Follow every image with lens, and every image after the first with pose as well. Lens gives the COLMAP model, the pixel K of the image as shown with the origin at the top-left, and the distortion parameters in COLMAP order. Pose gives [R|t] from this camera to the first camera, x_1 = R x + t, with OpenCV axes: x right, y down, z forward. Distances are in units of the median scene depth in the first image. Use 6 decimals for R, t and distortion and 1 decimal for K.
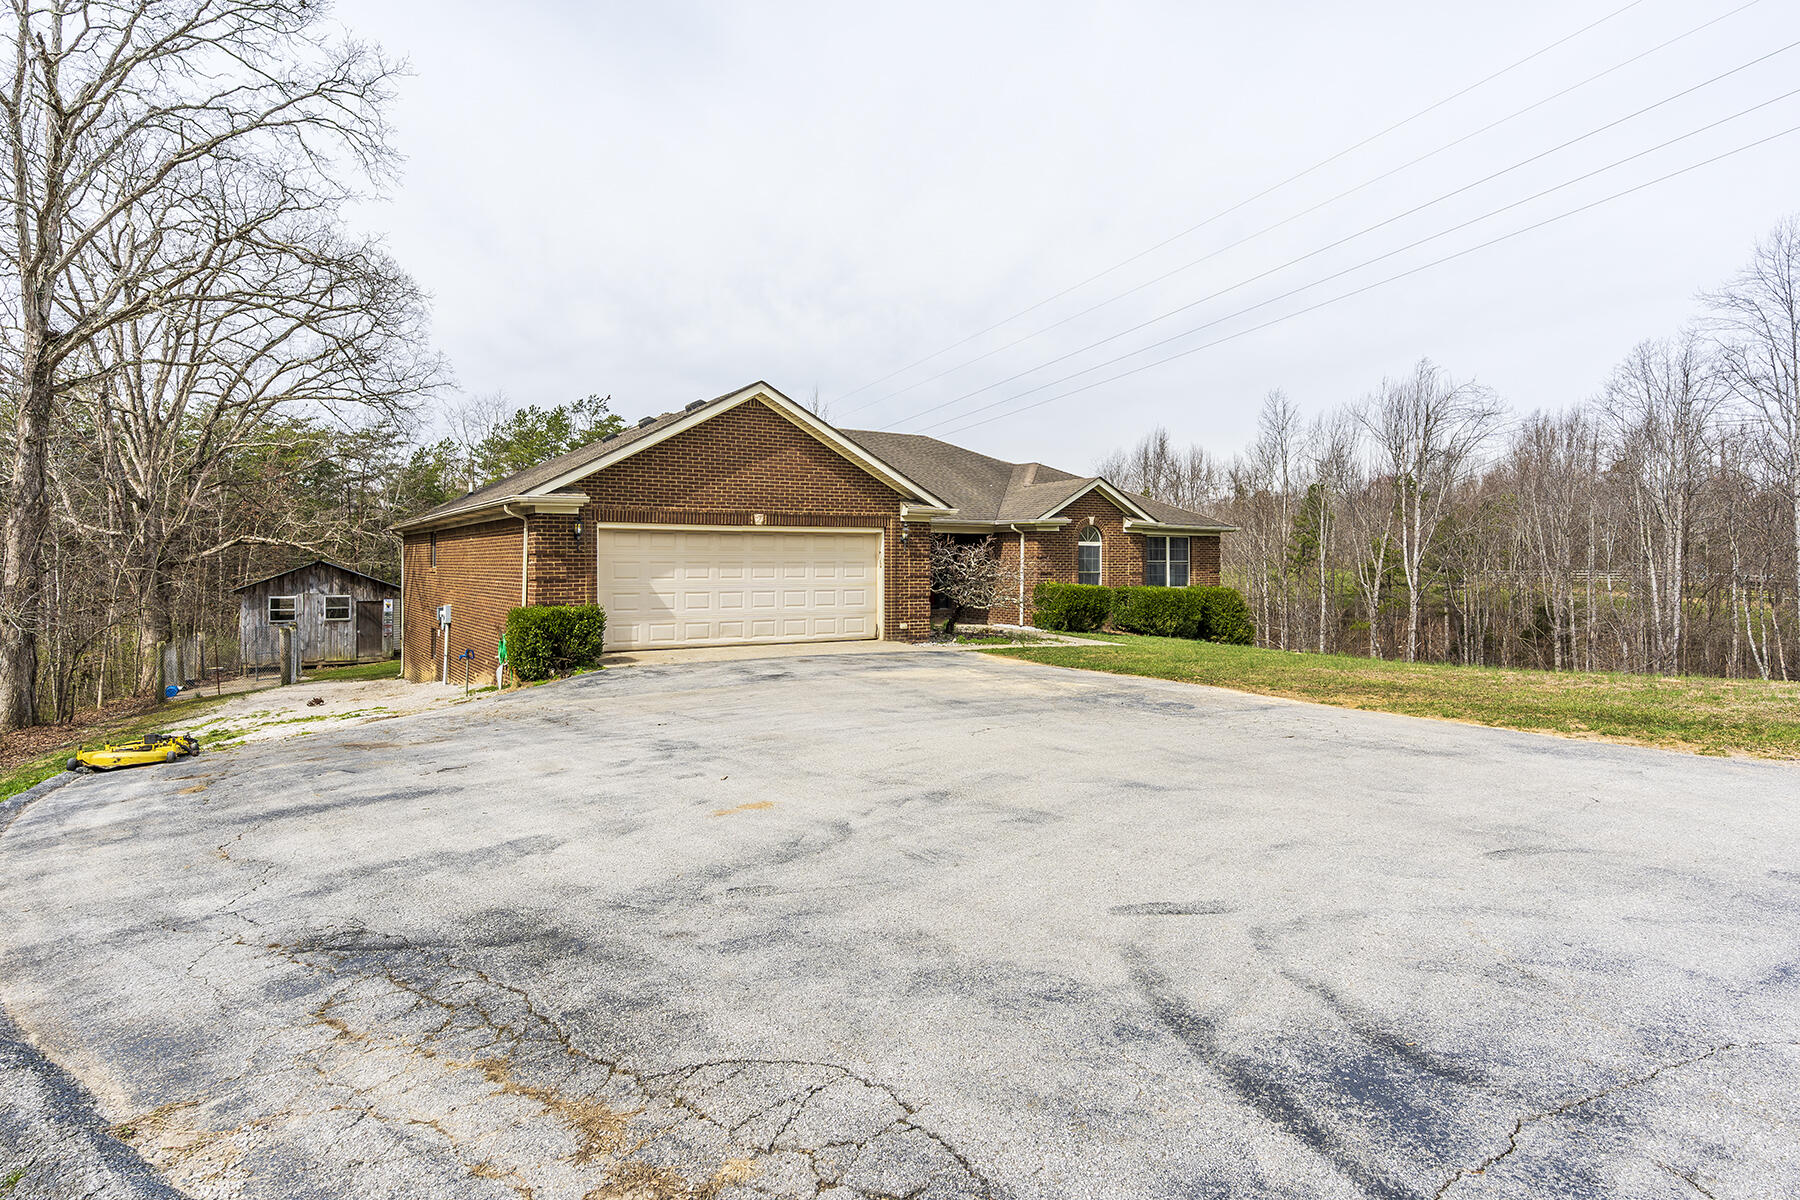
lens RADIAL K [[978.1, 0, 899.8], [0, 978.1, 598.1], [0, 0, 1]] dist [0.005239, 0.000277]
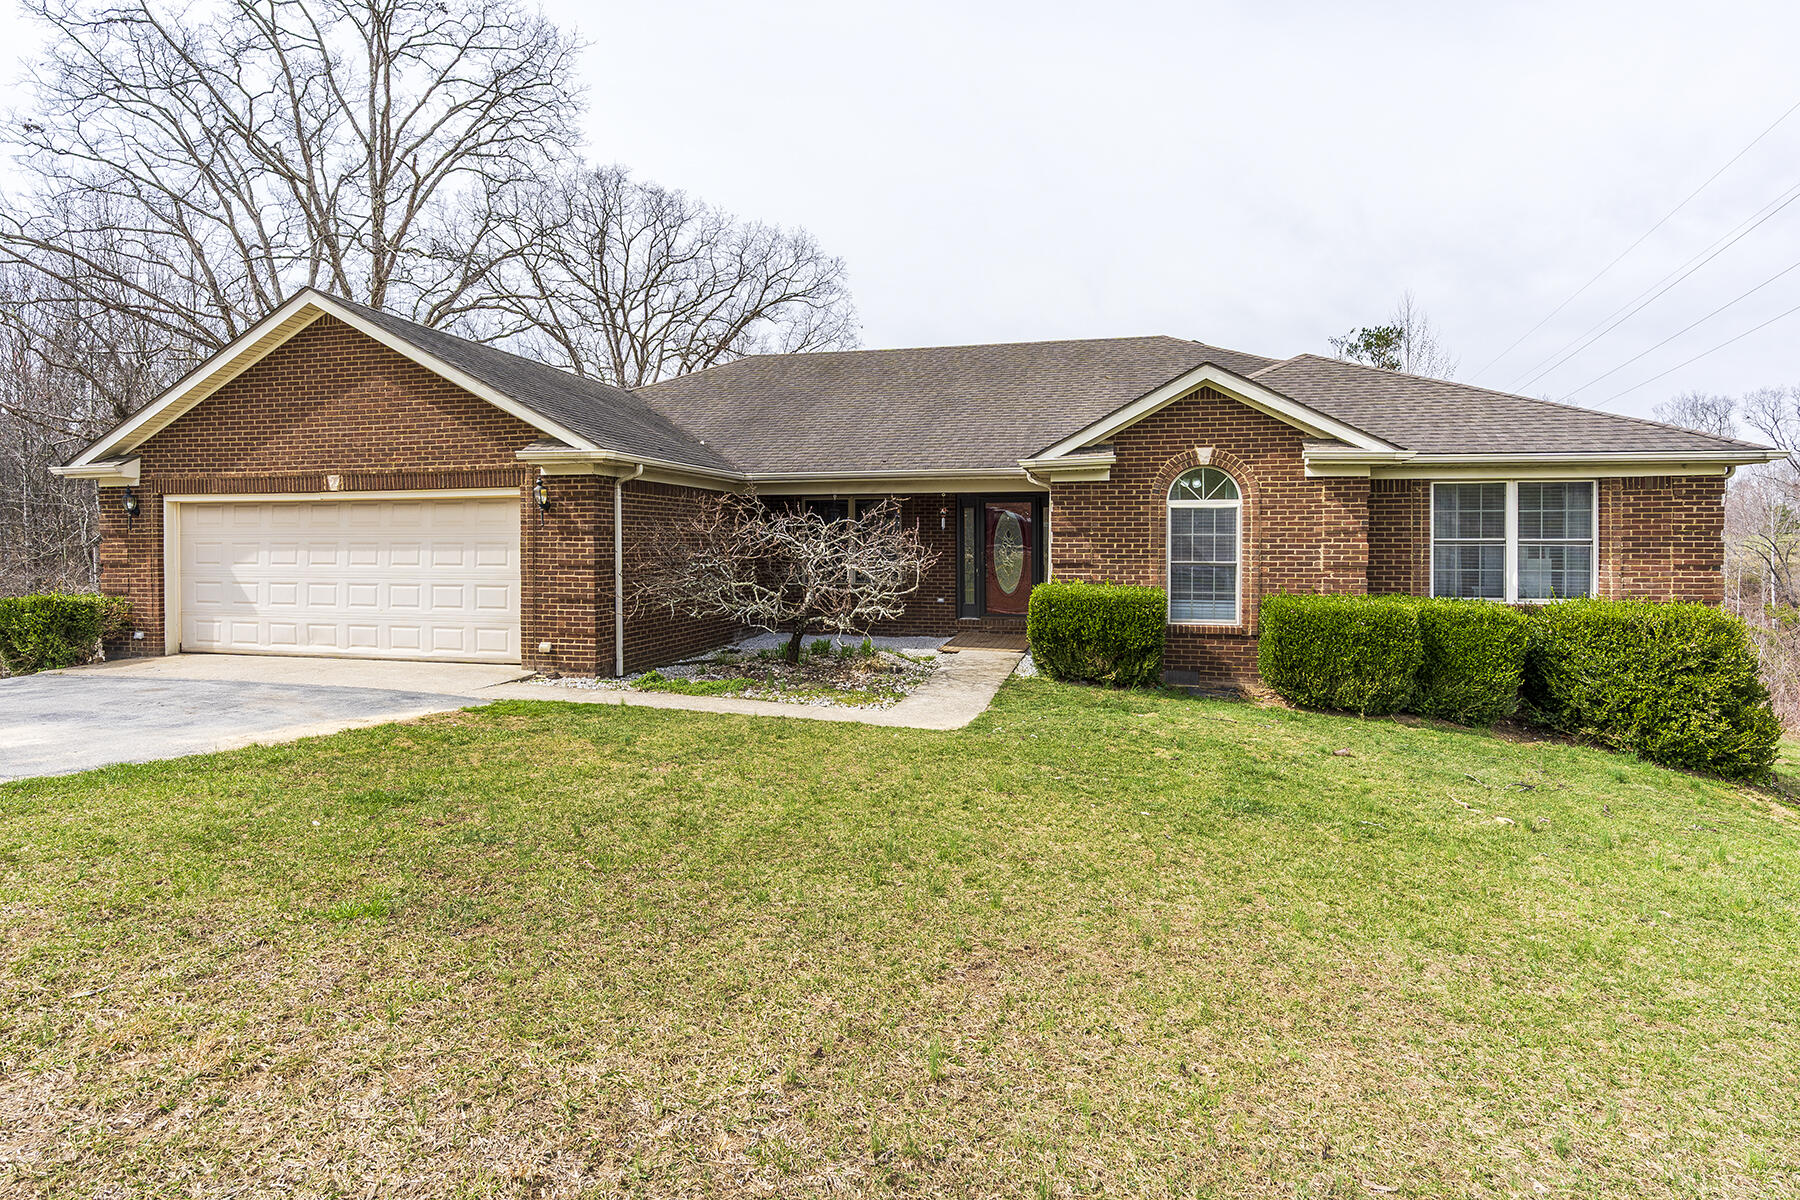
lens RADIAL K [[974.4, 0, 900.0], [0, 974.4, 592.8], [0, 0, 1]] dist [-0.000786, -0.000374]
pose [[0.674755, 0.040802, -0.736913, 0.612478], [-0.025531, 0.999164, 0.031945, -0.031098], [0.737600, -0.002741, 0.675232, 0.763004]]
